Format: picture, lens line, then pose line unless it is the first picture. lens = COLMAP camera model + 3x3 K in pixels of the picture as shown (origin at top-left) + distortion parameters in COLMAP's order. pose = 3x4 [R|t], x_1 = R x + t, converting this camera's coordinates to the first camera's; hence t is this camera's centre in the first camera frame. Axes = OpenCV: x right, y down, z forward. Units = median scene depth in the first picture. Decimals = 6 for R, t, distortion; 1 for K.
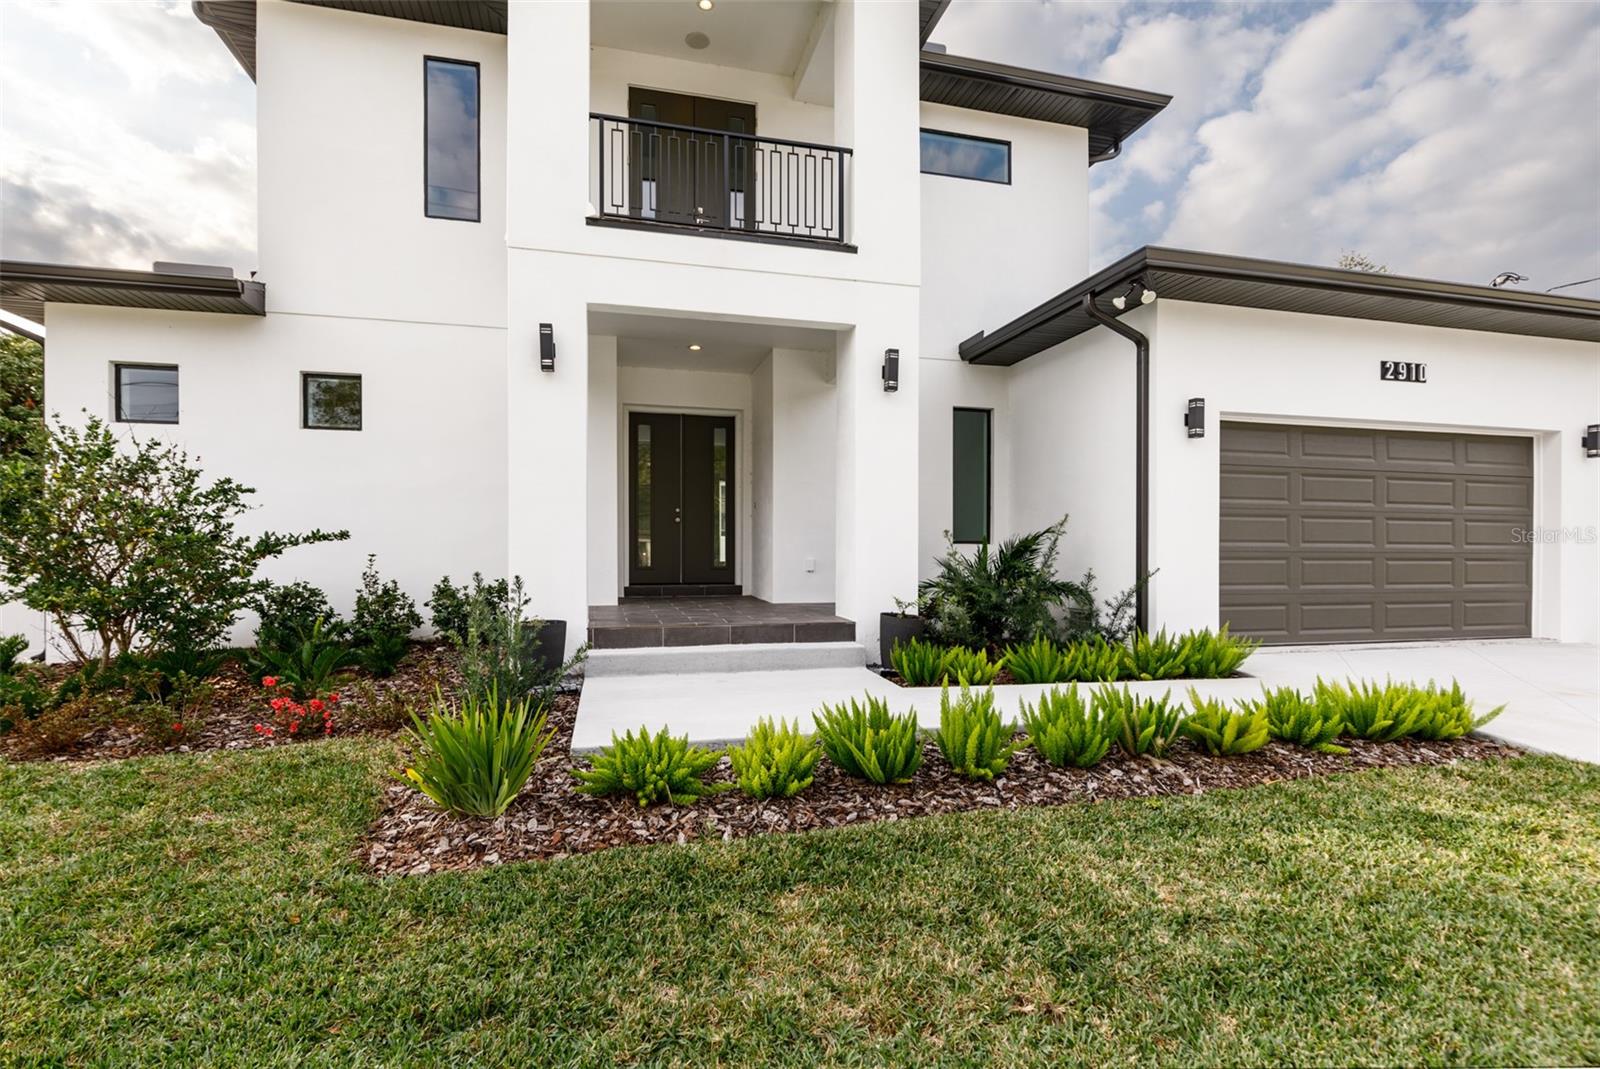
lens RADIAL K [[705.7, 0, 795.4], [0, 705.7, 539.8], [0, 0, 1]] dist [-0.000823, 0.000971]
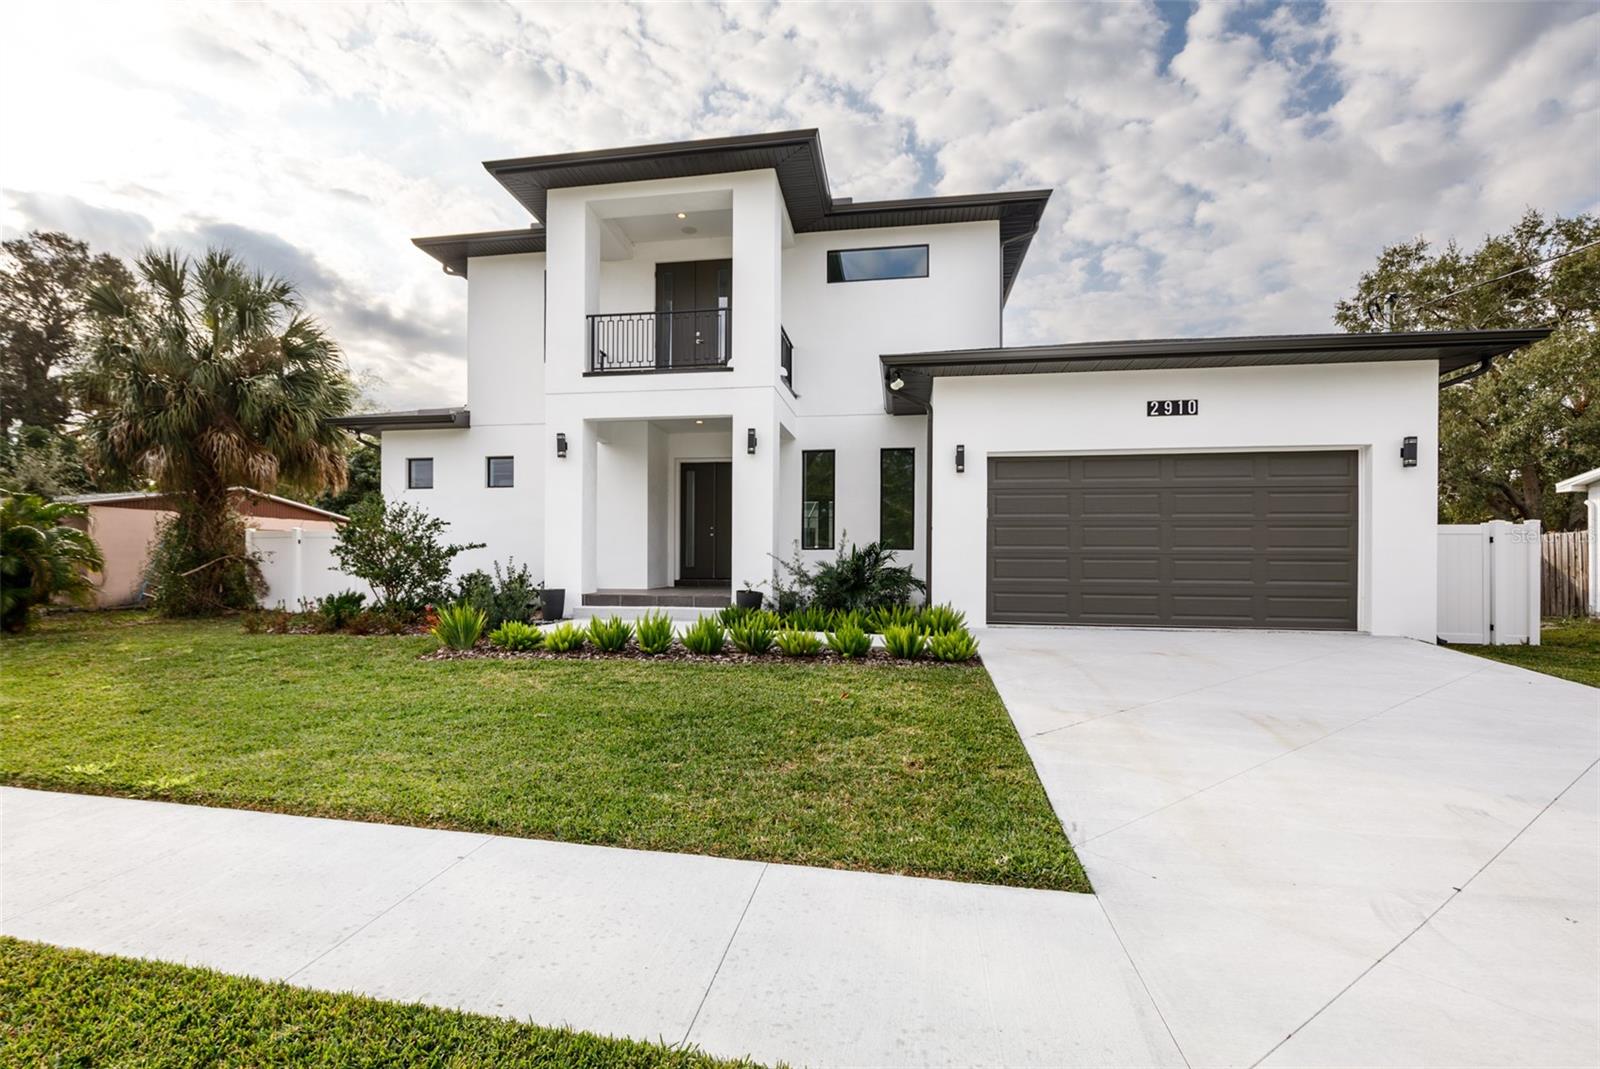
lens RADIAL K [[753.0, 0, 796.3], [0, 753.0, 544.9], [0, 0, 1]] dist [0.004130, -0.000328]
pose [[0.926568, -0.010052, -0.375994, 0.782719], [0.002509, 0.999786, -0.020546, 0.030436], [0.376120, 0.018094, 0.926394, -0.500095]]
